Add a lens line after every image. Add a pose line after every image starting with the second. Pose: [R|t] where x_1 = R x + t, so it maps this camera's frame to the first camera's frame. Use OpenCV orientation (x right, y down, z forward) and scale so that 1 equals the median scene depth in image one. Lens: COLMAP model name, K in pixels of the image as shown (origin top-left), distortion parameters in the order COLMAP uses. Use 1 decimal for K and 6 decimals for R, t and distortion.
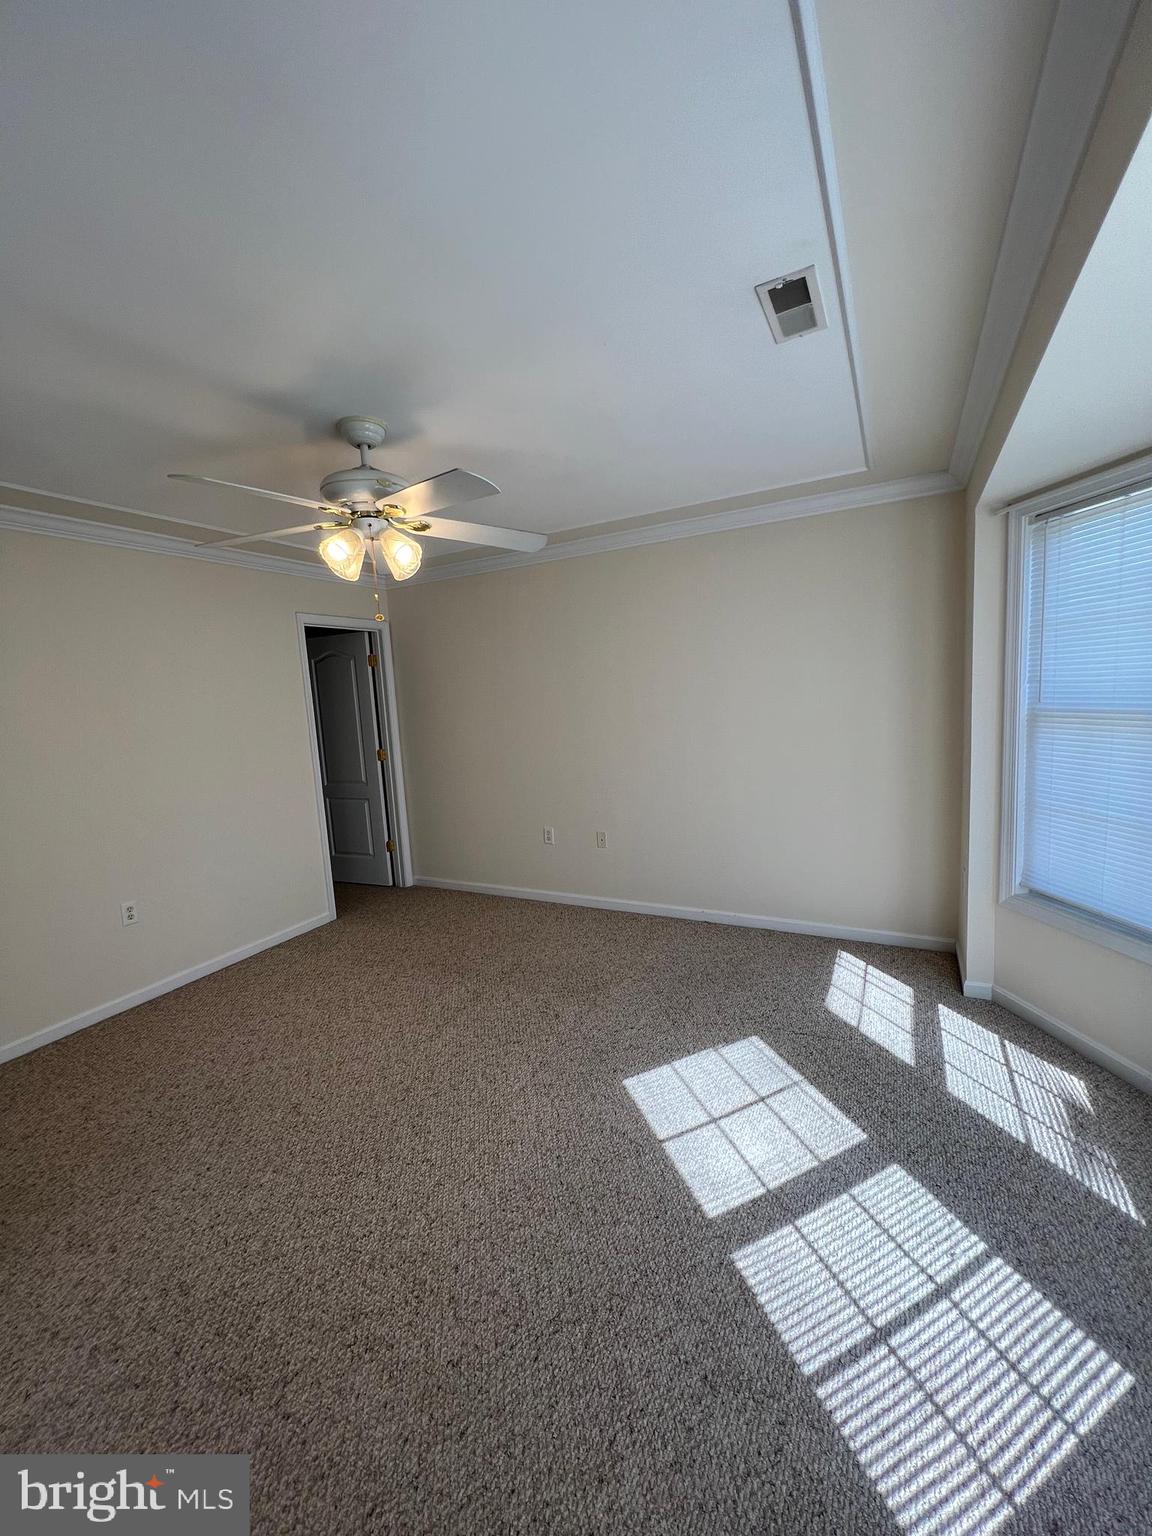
lens RADIAL K [[617.3, 0, 574.8], [0, 617.3, 765.5], [0, 0, 1]] dist [-0.003828, 0.000680]
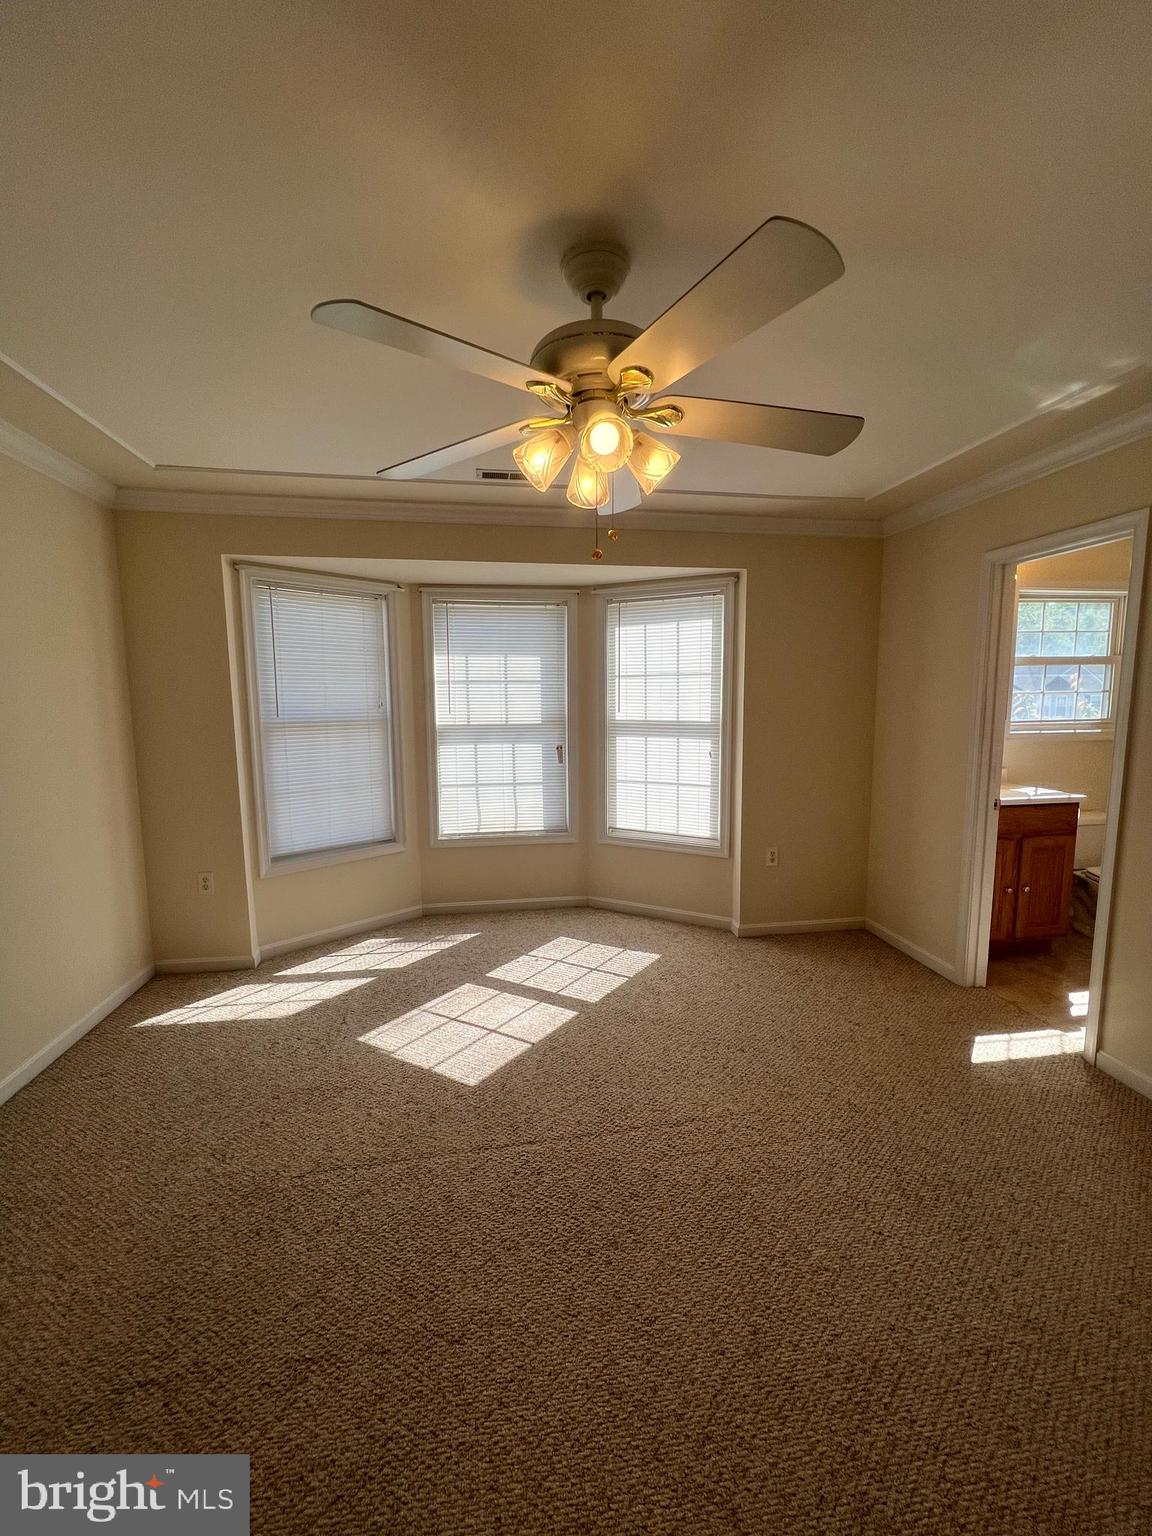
lens RADIAL K [[617.3, 0, 575.9], [0, 617.3, 767.5], [0, 0, 1]] dist [-0.003828, 0.000680]
pose [[-0.587900, -0.033565, 0.808237, -0.733789], [0.135150, 0.981020, 0.139046, -0.089441], [-0.797564, 0.190979, -0.572205, 1.238956]]
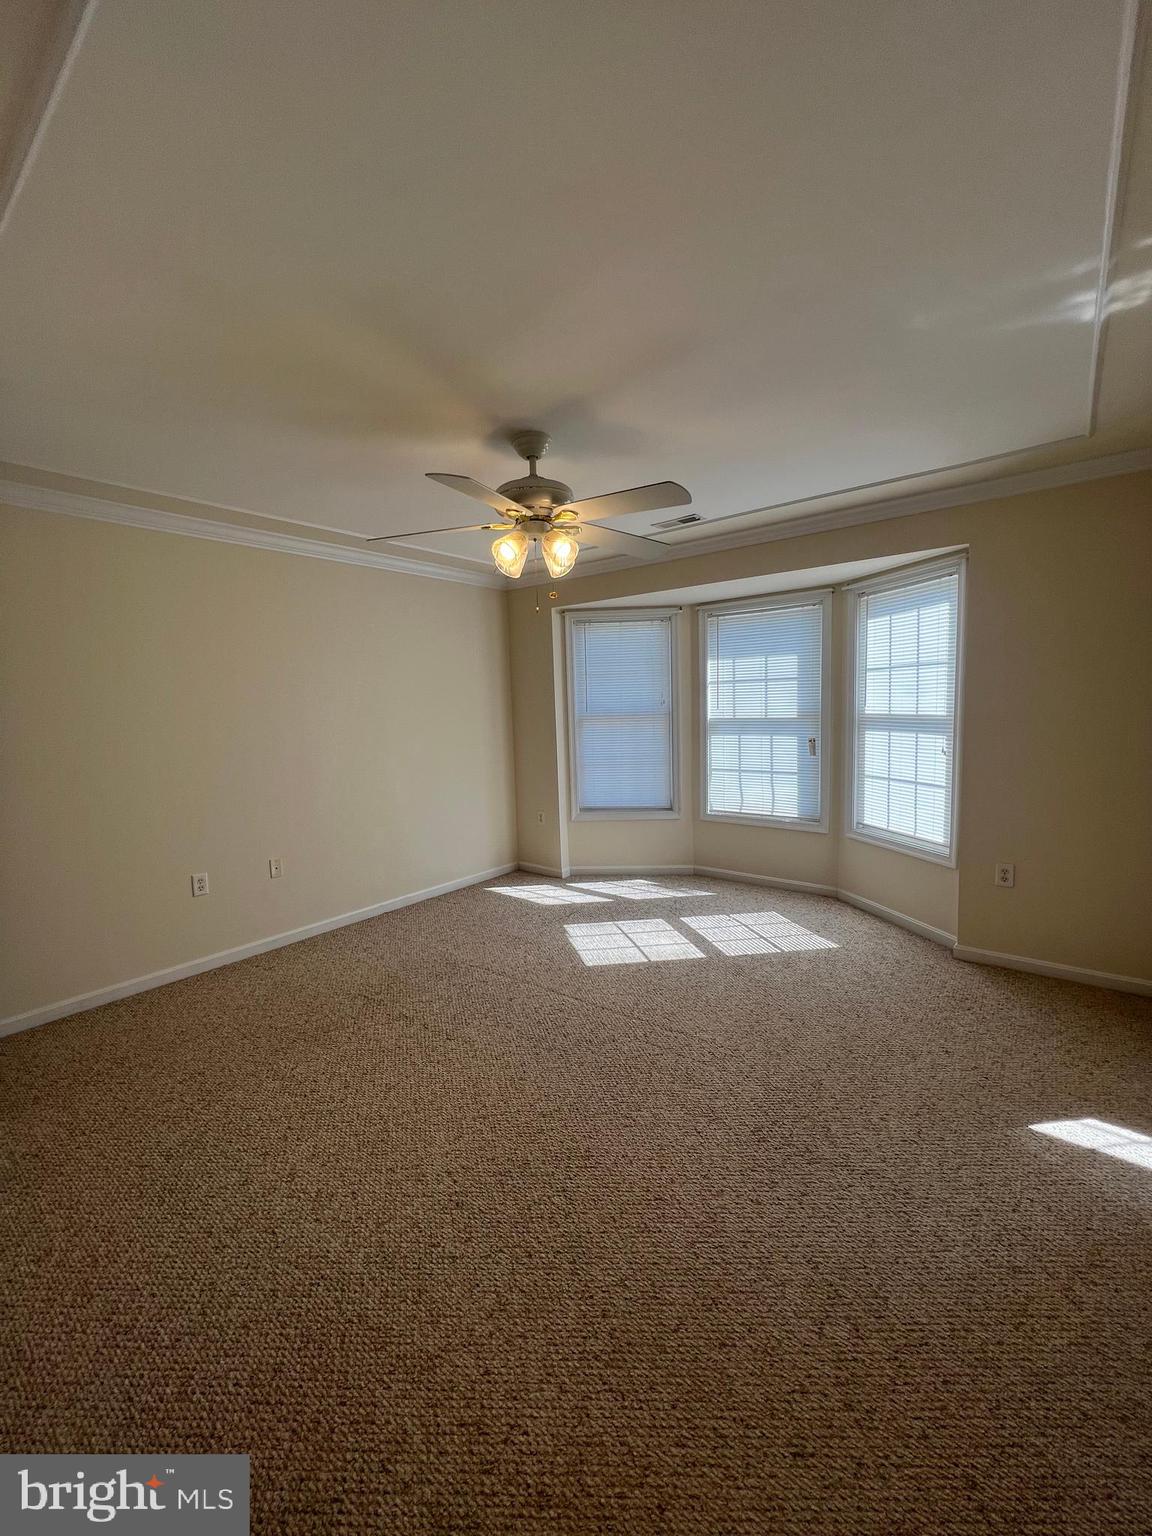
lens RADIAL K [[617.3, 0, 573.9], [0, 617.3, 765.9], [0, 0, 1]] dist [-0.003828, 0.000680]
pose [[0.194496, -0.049455, 0.979656, -1.199154], [0.135828, 0.990465, 0.023034, 0.020208], [-0.971454, 0.128585, 0.199359, 0.640788]]
